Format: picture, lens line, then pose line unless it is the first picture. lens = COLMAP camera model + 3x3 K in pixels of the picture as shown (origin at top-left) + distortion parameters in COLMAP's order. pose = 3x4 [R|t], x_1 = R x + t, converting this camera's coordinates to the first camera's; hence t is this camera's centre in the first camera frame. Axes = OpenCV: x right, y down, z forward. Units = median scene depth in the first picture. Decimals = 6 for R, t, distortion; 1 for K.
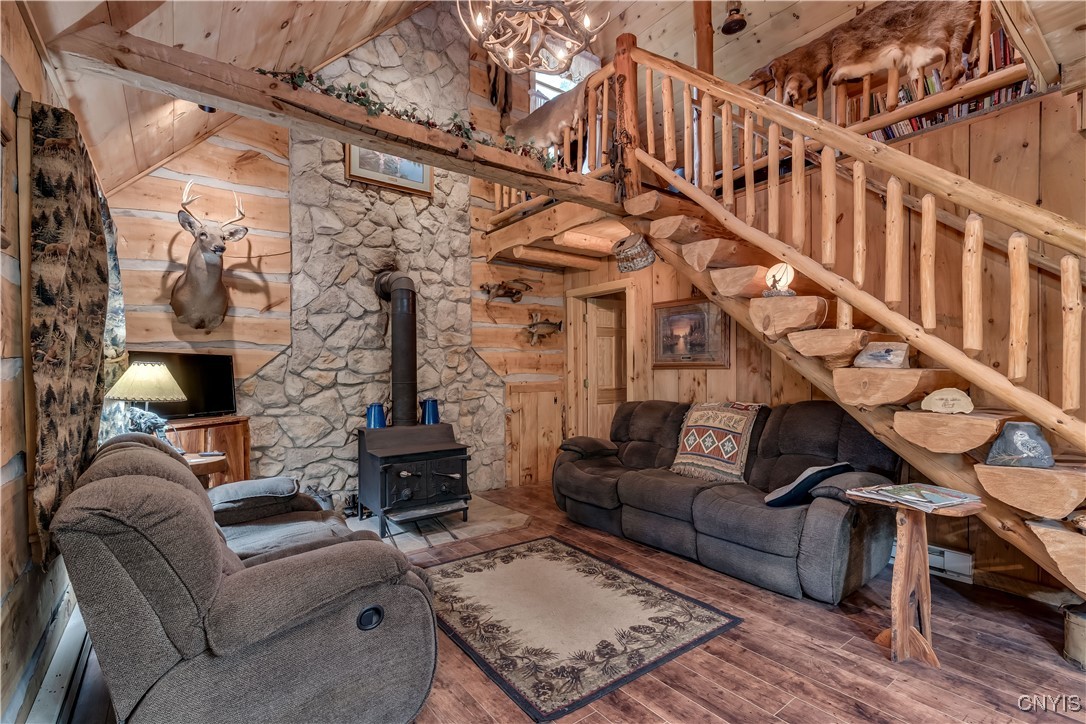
lens RADIAL K [[496.8, 0, 546.5], [0, 496.8, 384.4], [0, 0, 1]] dist [-0.012114, 0.006556]
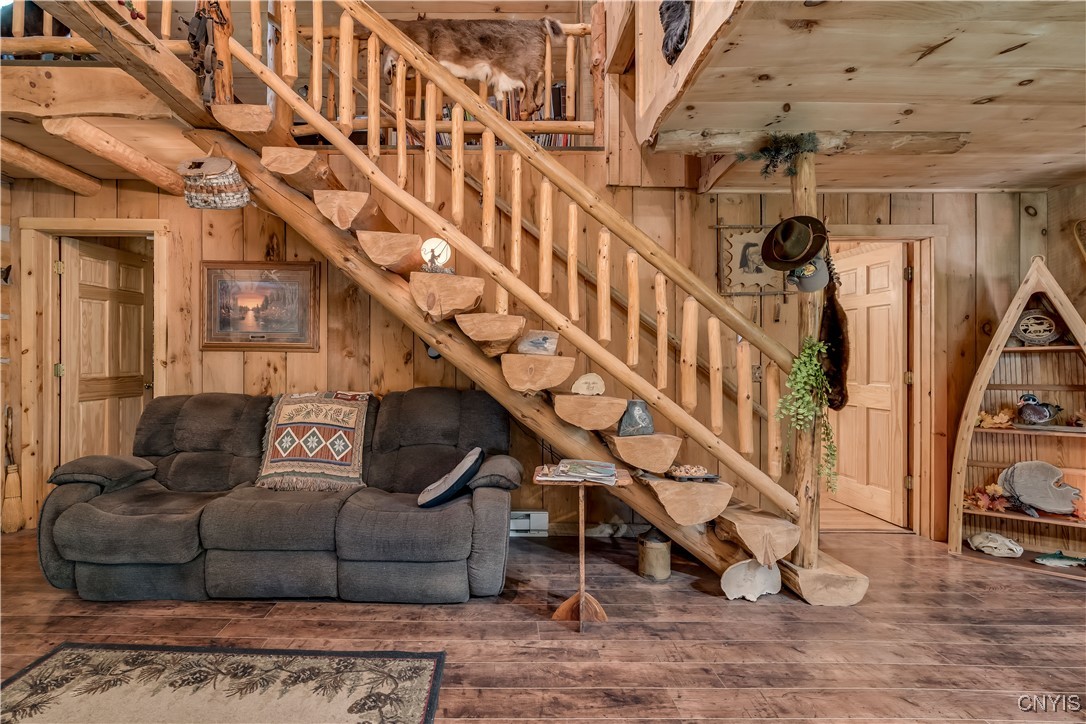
lens RADIAL K [[514.4, 0, 523.8], [0, 514.4, 359.8], [0, 0, 1]] dist [-0.007968, 0.002060]
pose [[0.607270, 0.010713, 0.794424, -0.138469], [0.004739, 0.999842, -0.017106, -0.002366], [-0.794482, 0.014152, 0.607123, 0.232197]]
